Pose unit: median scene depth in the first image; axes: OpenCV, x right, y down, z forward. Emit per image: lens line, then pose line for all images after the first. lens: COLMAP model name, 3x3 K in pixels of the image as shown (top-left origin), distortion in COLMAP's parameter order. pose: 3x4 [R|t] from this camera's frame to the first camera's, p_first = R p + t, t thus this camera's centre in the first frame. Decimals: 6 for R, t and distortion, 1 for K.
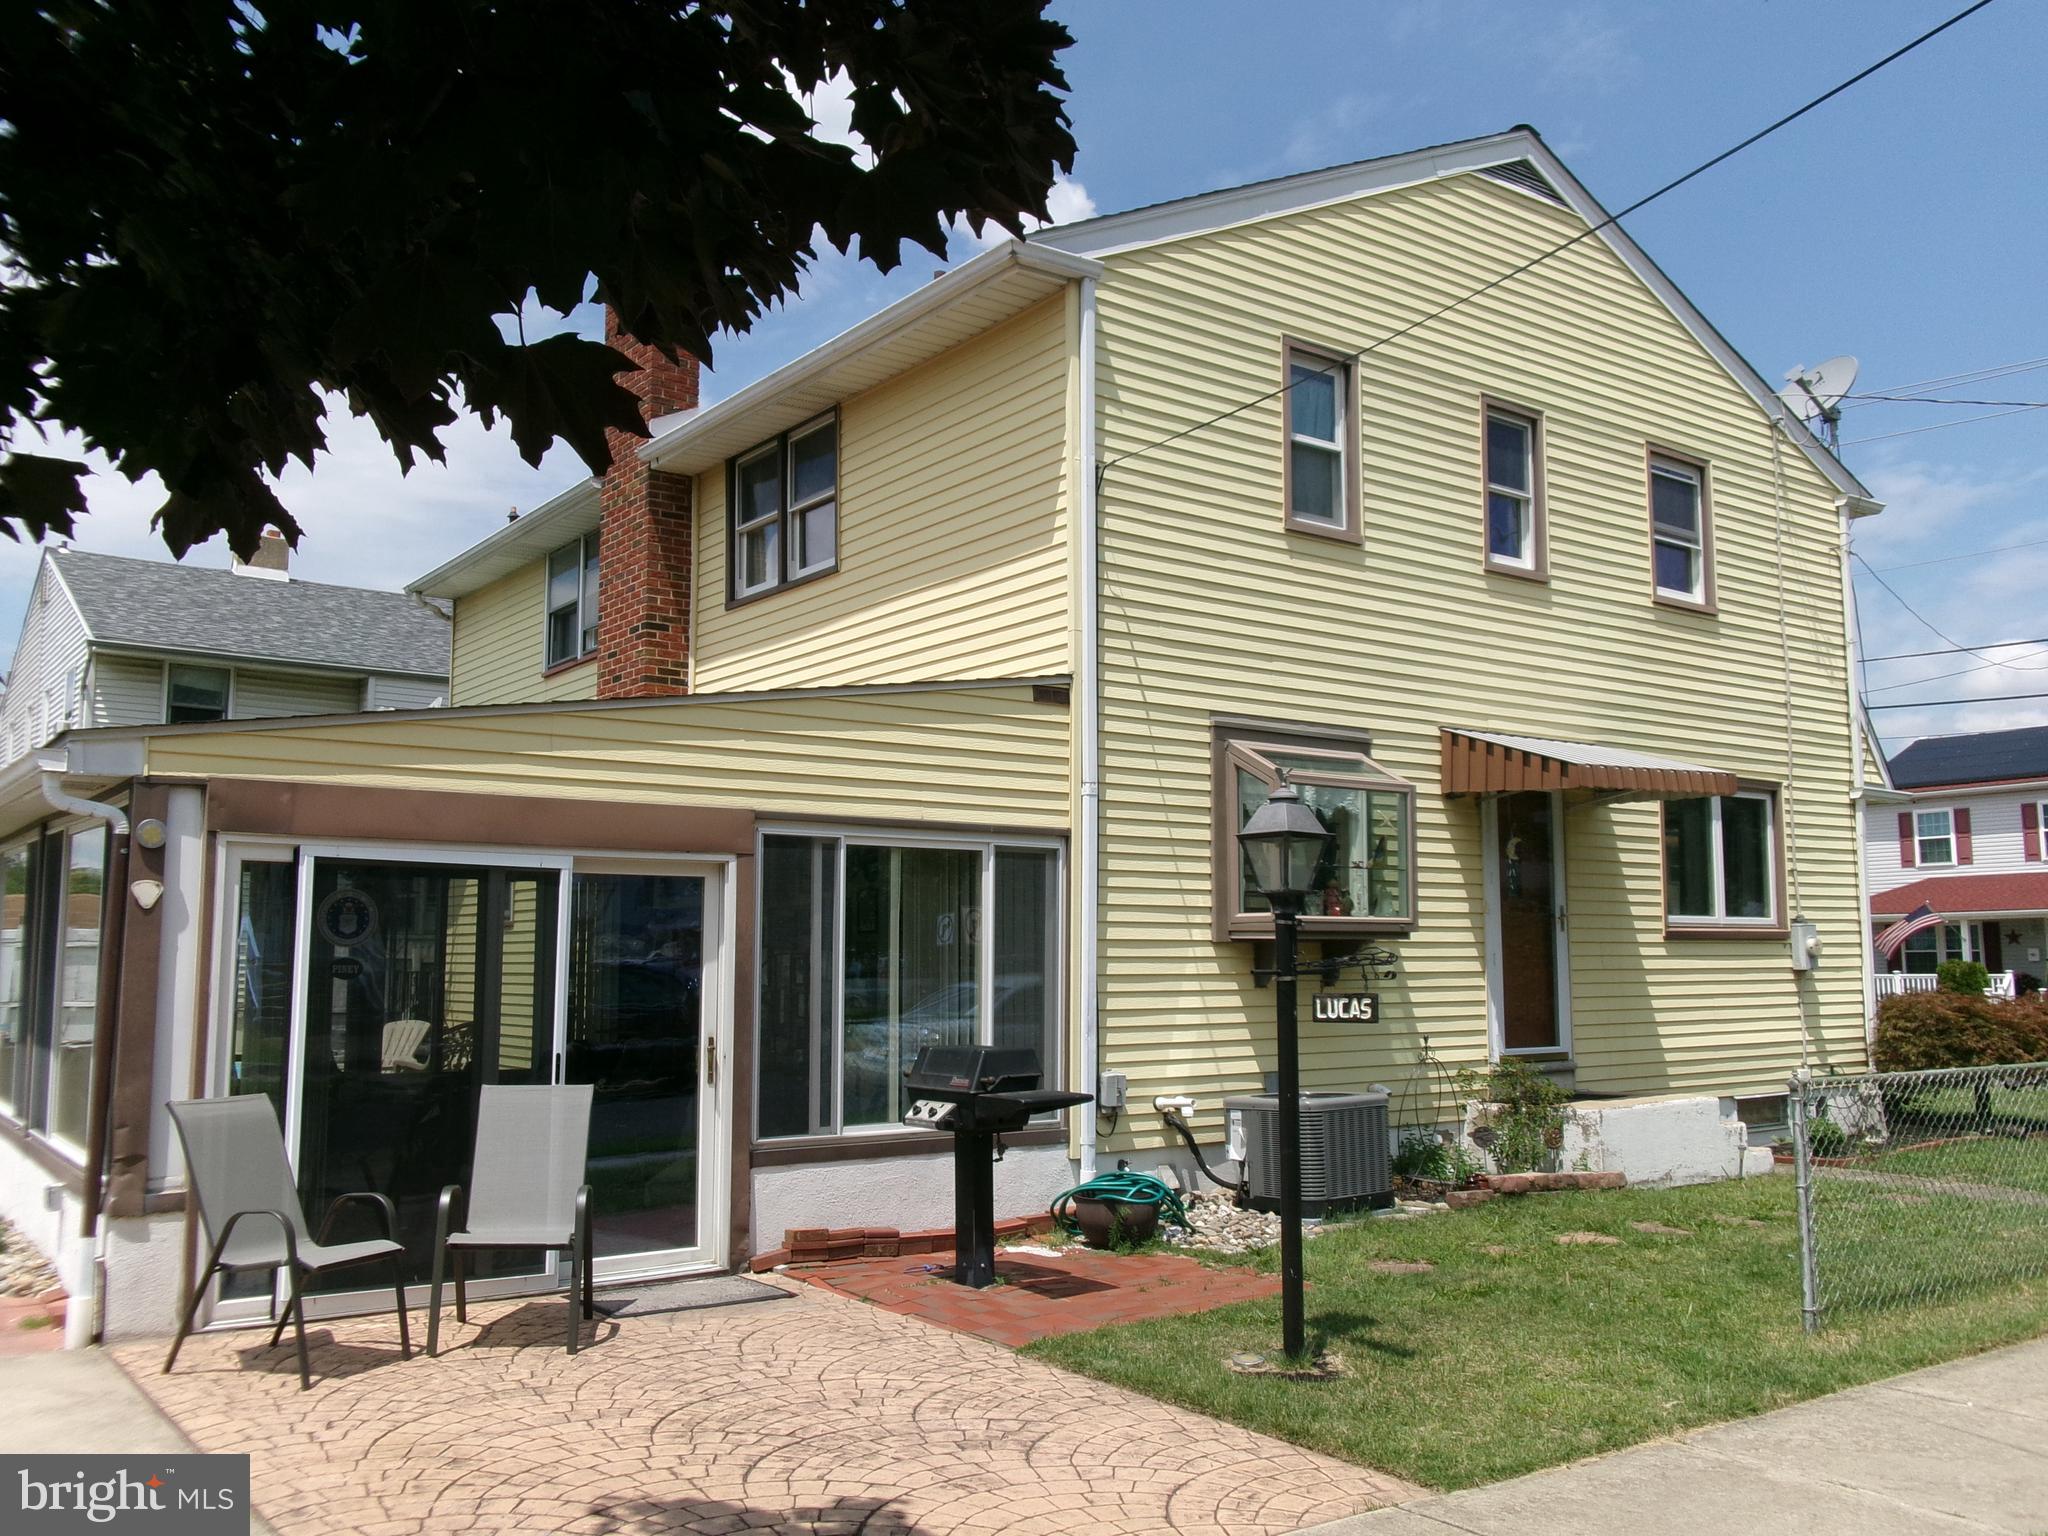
lens RADIAL K [[1708.1, 0, 1024.0], [0, 1708.1, 768.0], [0, 0, 1]] dist [-0.004380, -0.011010]
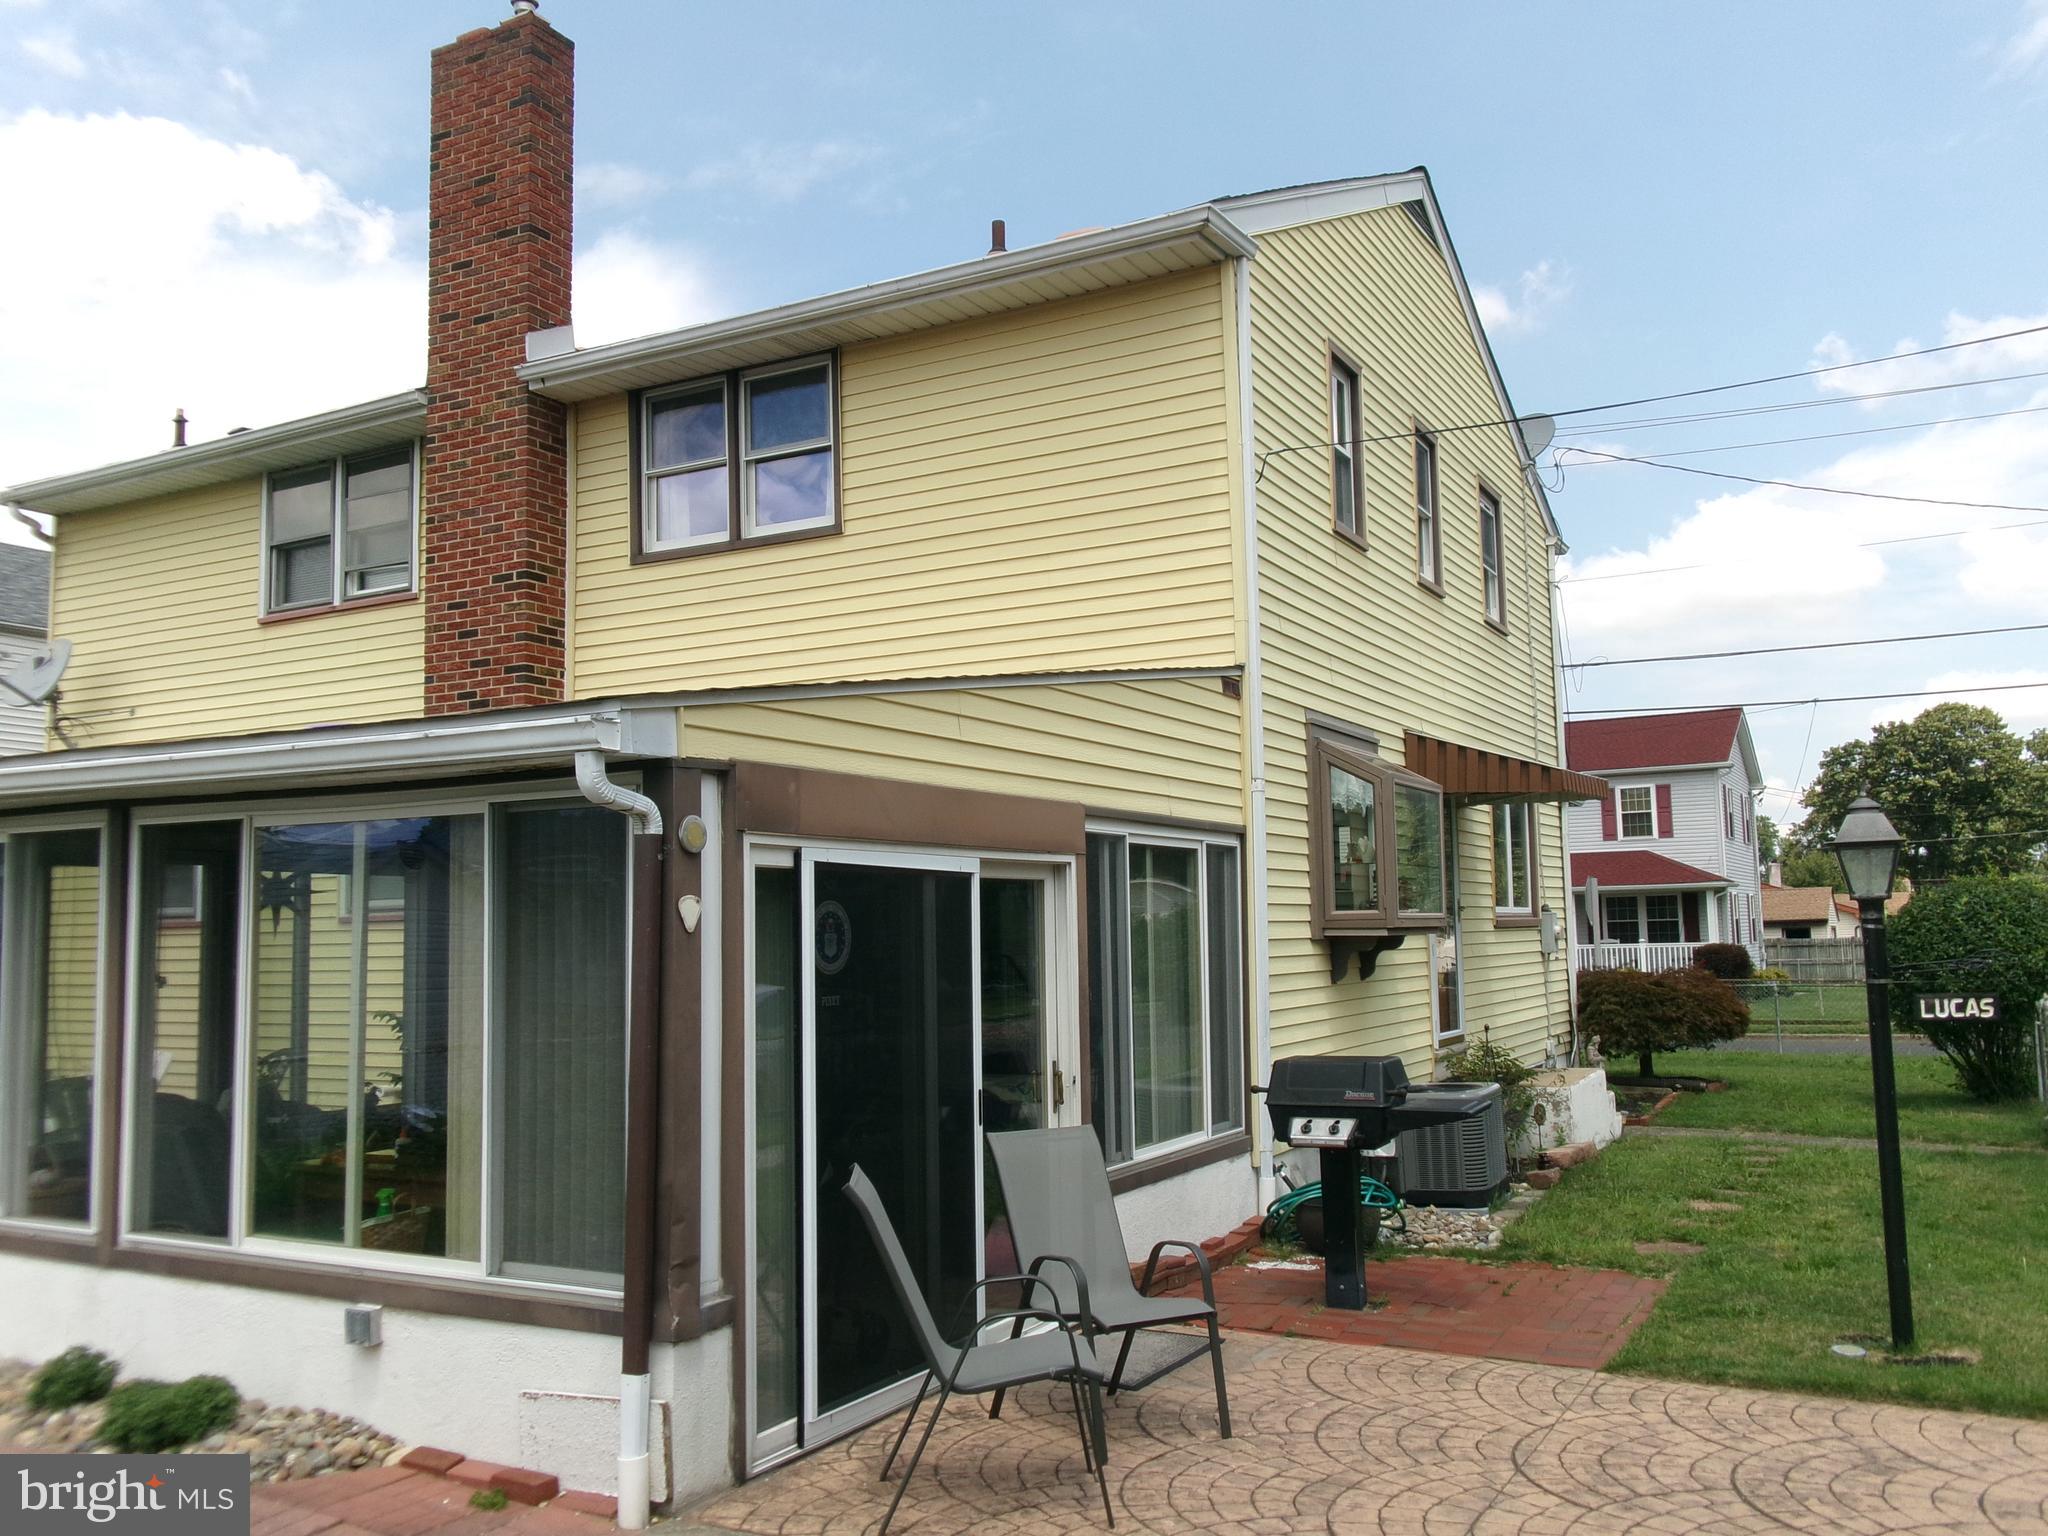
lens RADIAL K [[1699.8, 0, 1028.0], [0, 1699.8, 770.0], [0, 0, 1]] dist [-0.003591, -0.006427]
pose [[0.907192, 0.024862, 0.419982, -0.418908], [-0.030558, 0.999510, 0.006839, 0.000411], [-0.419606, -0.019038, 0.907507, 0.151180]]
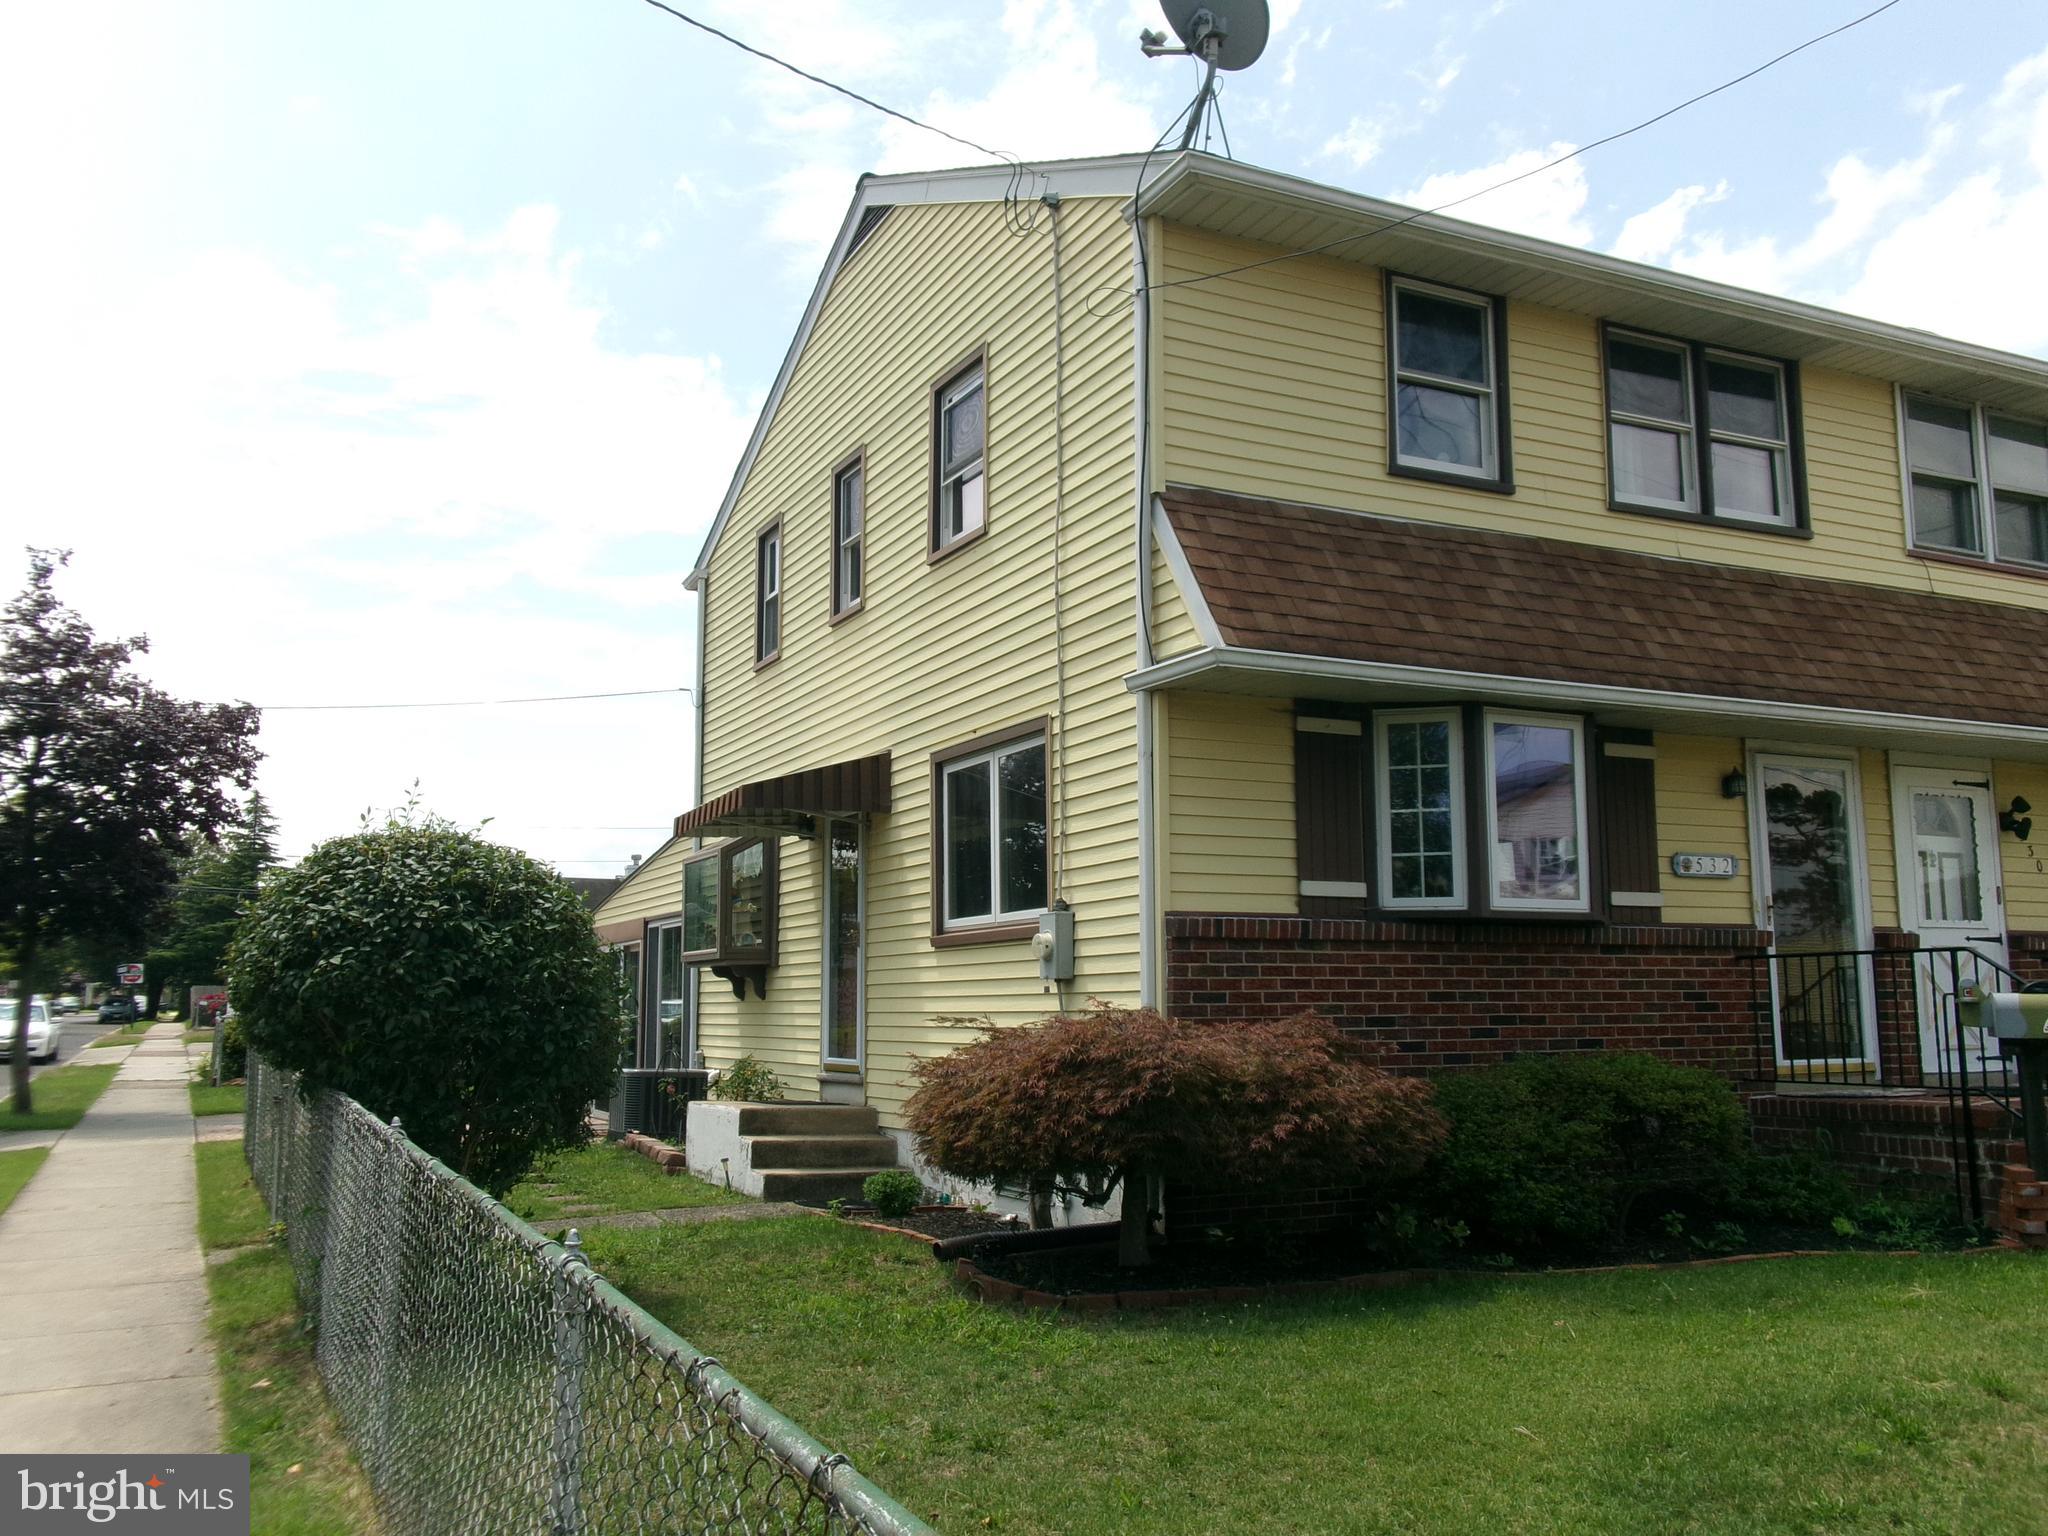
lens RADIAL K [[1708.1, 0, 1024.0], [0, 1708.1, 768.0], [0, 0, 1]] dist [-0.004380, -0.011010]
pose [[-0.180261, -0.136954, -0.974038, 1.435395], [0.113540, 0.980743, -0.158909, 0.179185], [0.977044, -0.139238, -0.161239, 1.392272]]
